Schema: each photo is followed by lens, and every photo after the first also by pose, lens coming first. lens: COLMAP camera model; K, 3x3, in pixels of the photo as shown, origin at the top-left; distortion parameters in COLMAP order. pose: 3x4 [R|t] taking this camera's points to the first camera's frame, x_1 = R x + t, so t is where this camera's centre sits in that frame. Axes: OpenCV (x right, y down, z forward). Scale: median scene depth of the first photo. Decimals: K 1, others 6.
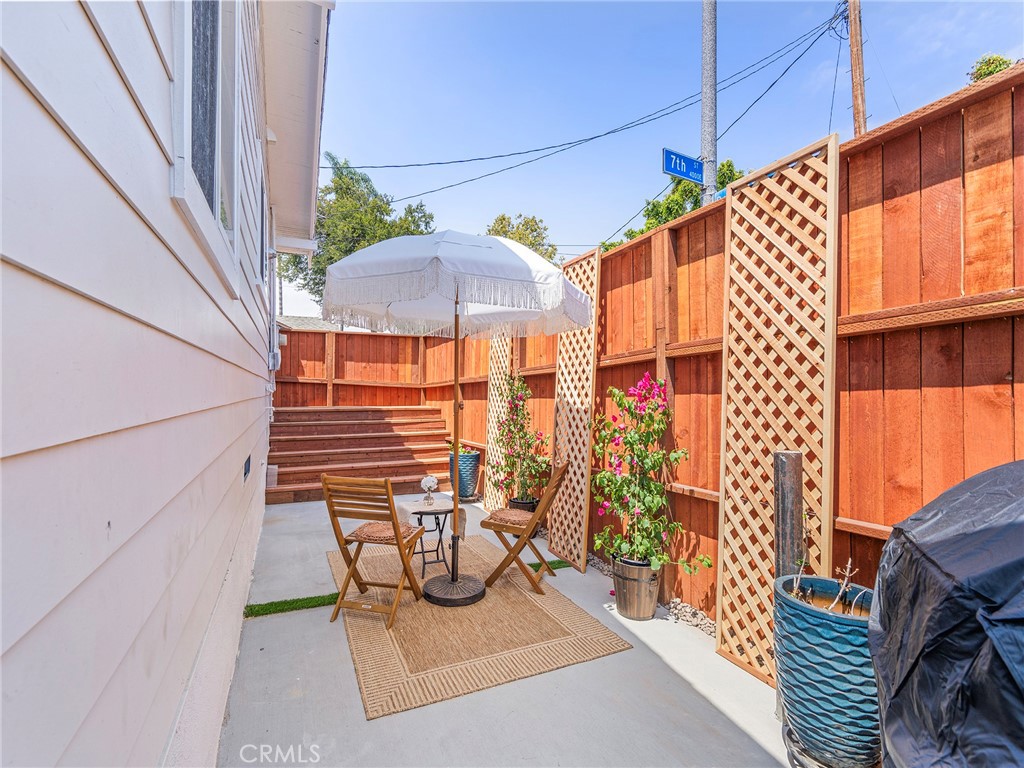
lens RADIAL K [[469.6, 0, 514.9], [0, 469.6, 388.5], [0, 0, 1]] dist [-0.007475, 0.002936]
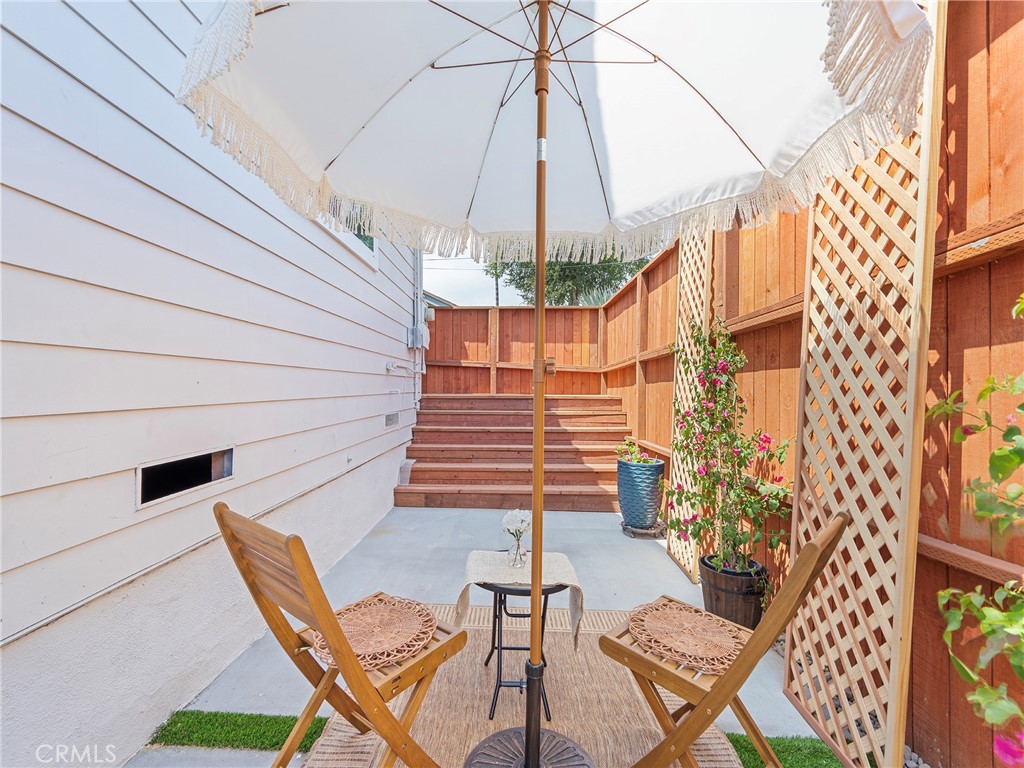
lens RADIAL K [[469.6, 0, 504.4], [0, 469.6, 384.8], [0, 0, 1]] dist [-0.007475, 0.002936]
pose [[0.890096, -0.001361, -0.455771, 0.025268], [0.001747, 0.999998, 0.000426, 0.028525], [0.455770, -0.001176, 0.890097, 0.322093]]
